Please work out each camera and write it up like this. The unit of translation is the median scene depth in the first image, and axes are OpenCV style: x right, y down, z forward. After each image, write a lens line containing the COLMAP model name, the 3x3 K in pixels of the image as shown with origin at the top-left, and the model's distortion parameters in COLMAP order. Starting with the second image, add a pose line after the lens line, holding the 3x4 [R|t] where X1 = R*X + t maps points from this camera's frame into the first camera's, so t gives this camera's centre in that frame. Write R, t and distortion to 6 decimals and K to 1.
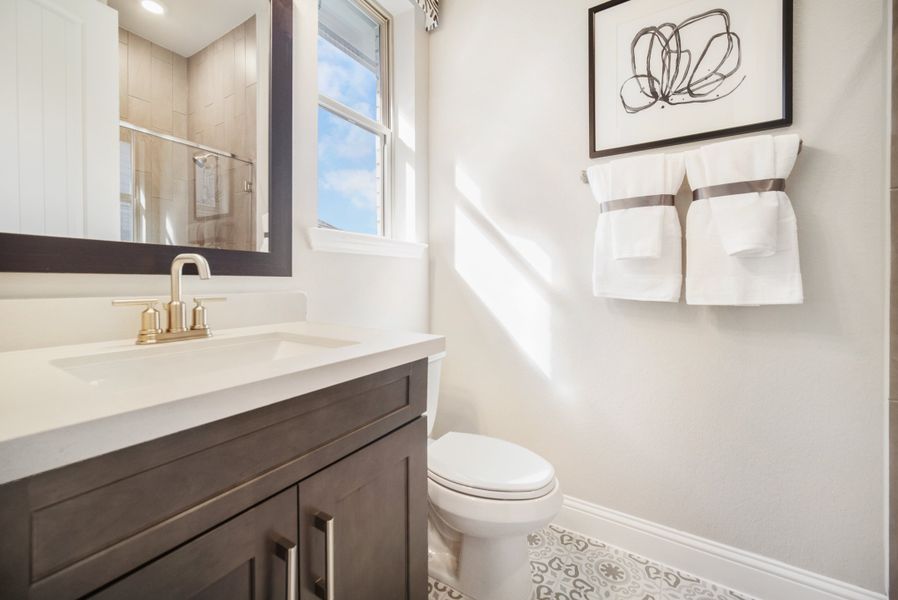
lens RADIAL K [[398.4, 0, 447.3], [0, 398.4, 297.5], [0, 0, 1]] dist [-0.002877, 0.000238]
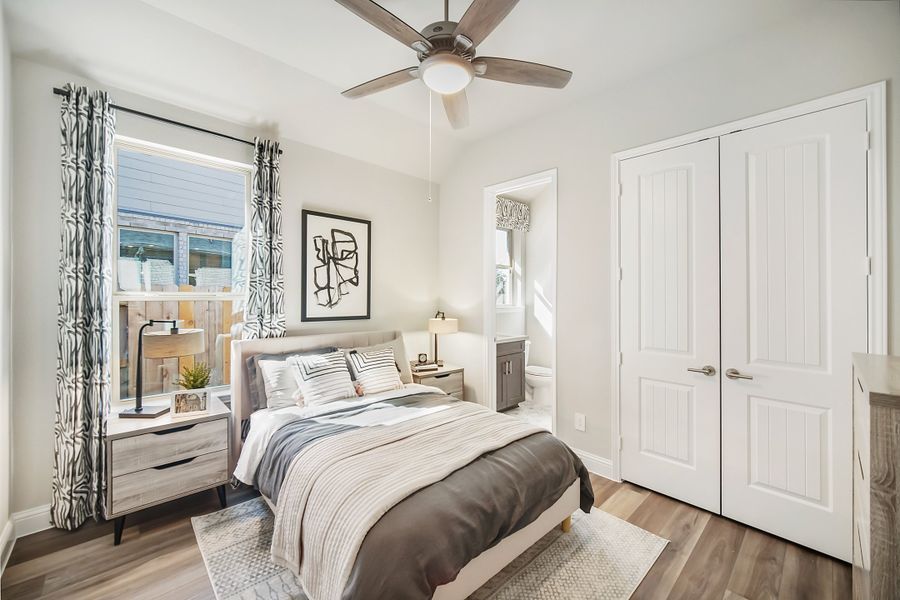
lens RADIAL K [[399.3, 0, 448.3], [0, 399.3, 297.5], [0, 0, 1]] dist [-0.002877, 0.000238]
pose [[0.971002, -0.000451, -0.239071, 0.111284], [-0.003235, 0.999882, -0.015029, -0.157618], [0.239050, 0.015366, 0.970886, -2.129710]]
